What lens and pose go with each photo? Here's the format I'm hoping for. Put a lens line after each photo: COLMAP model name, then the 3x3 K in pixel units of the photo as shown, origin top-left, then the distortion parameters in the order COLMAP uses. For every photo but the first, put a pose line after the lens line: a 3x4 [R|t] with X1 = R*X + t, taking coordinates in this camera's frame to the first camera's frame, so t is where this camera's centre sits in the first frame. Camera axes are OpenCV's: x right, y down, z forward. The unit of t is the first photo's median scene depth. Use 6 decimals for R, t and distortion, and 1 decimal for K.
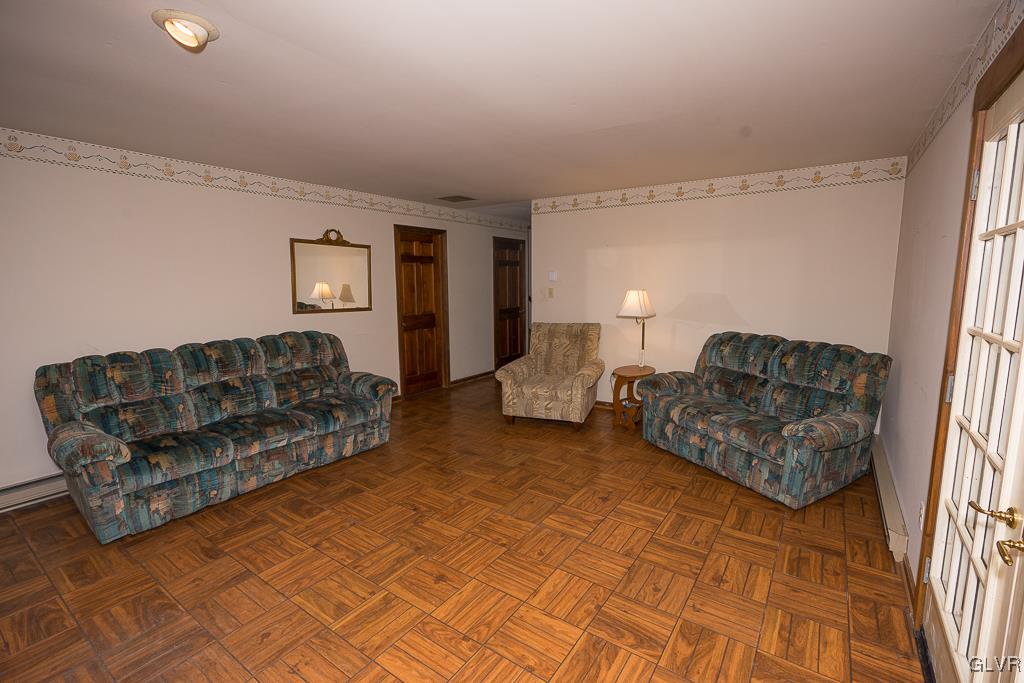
lens RADIAL K [[458.5, 0, 511.2], [0, 458.5, 340.6], [0, 0, 1]] dist [-0.010190, 0.001212]
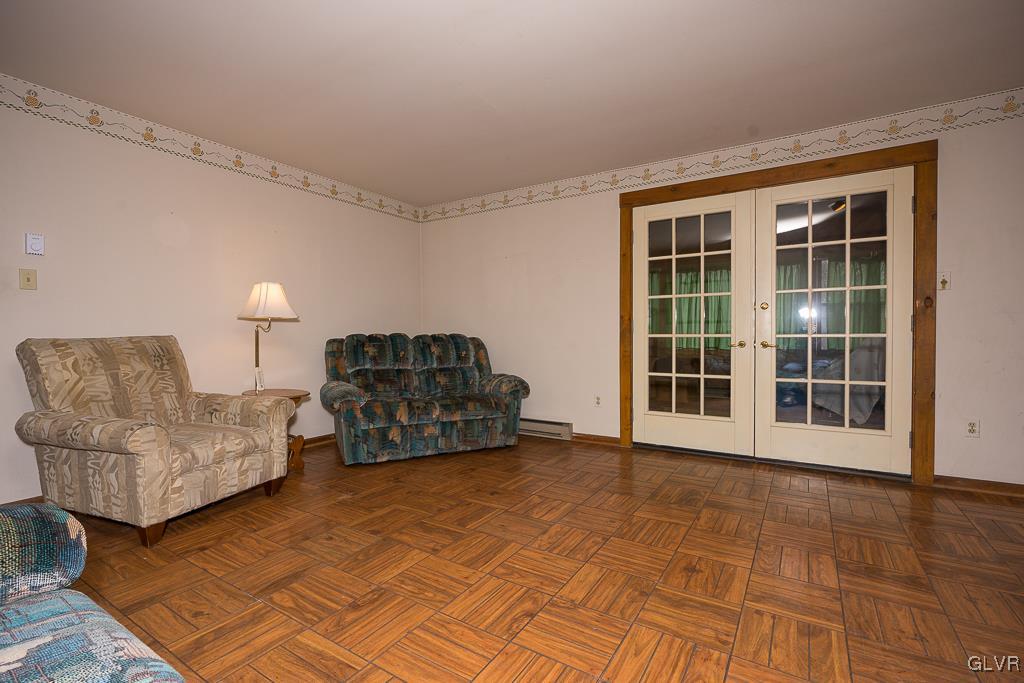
lens RADIAL K [[467.0, 0, 509.9], [0, 467.0, 341.7], [0, 0, 1]] dist [-0.010541, 0.001204]
pose [[-0.044074, -0.011746, 0.998959, -0.684923], [0.137135, 0.990394, 0.017695, 0.030965], [-0.989571, 0.137772, -0.042040, 0.907425]]
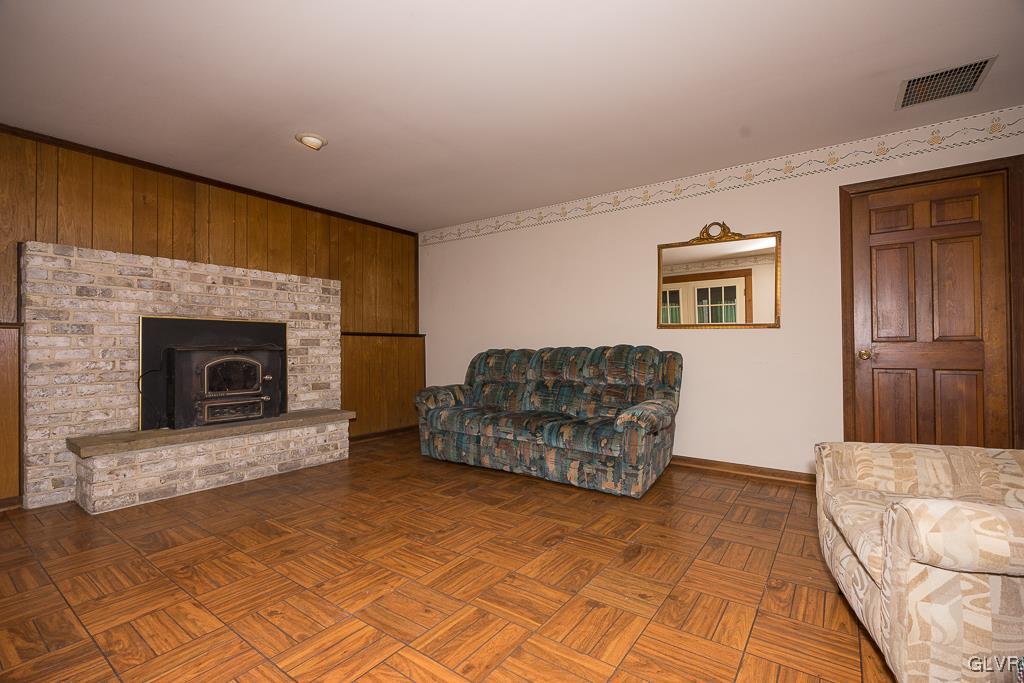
lens RADIAL K [[458.5, 0, 511.2], [0, 458.5, 340.6], [0, 0, 1]] dist [-0.010190, 0.001212]
pose [[-0.014738, -0.009717, -0.999844, 0.567849], [-0.129521, 0.991547, -0.007727, 0.011501], [0.991467, 0.129386, -0.015872, 0.991745]]
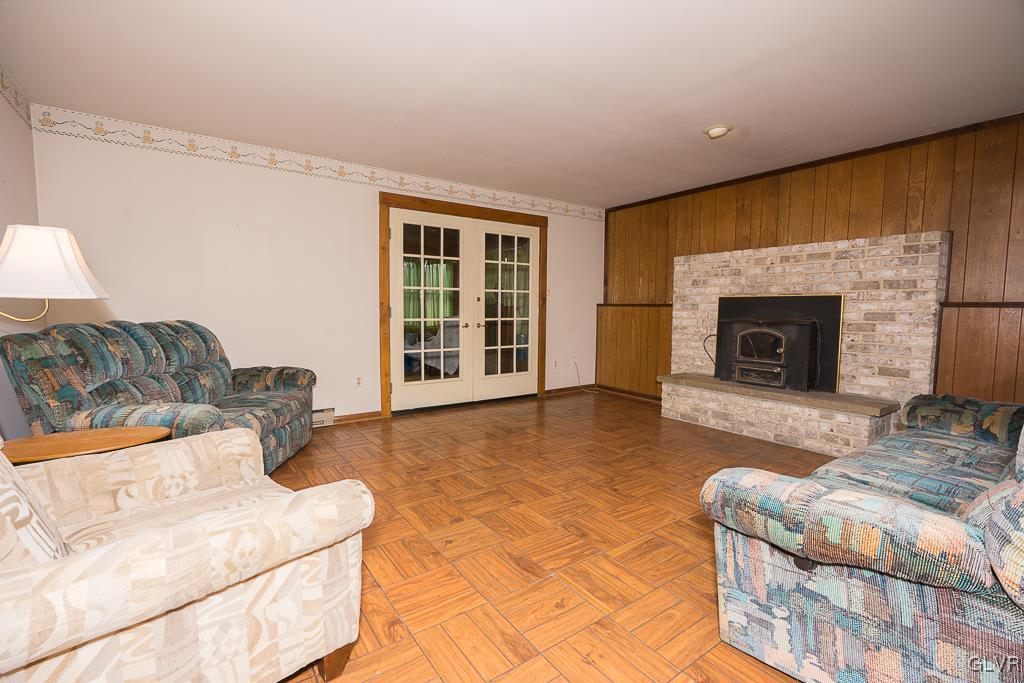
lens RADIAL K [[458.5, 0, 511.2], [0, 458.5, 340.6], [0, 0, 1]] dist [-0.010190, 0.001212]
pose [[-0.941534, -0.025752, 0.335933, -0.285569], [0.041797, 0.980444, 0.192307, -0.107554], [-0.334316, 0.195104, -0.922045, 1.695940]]
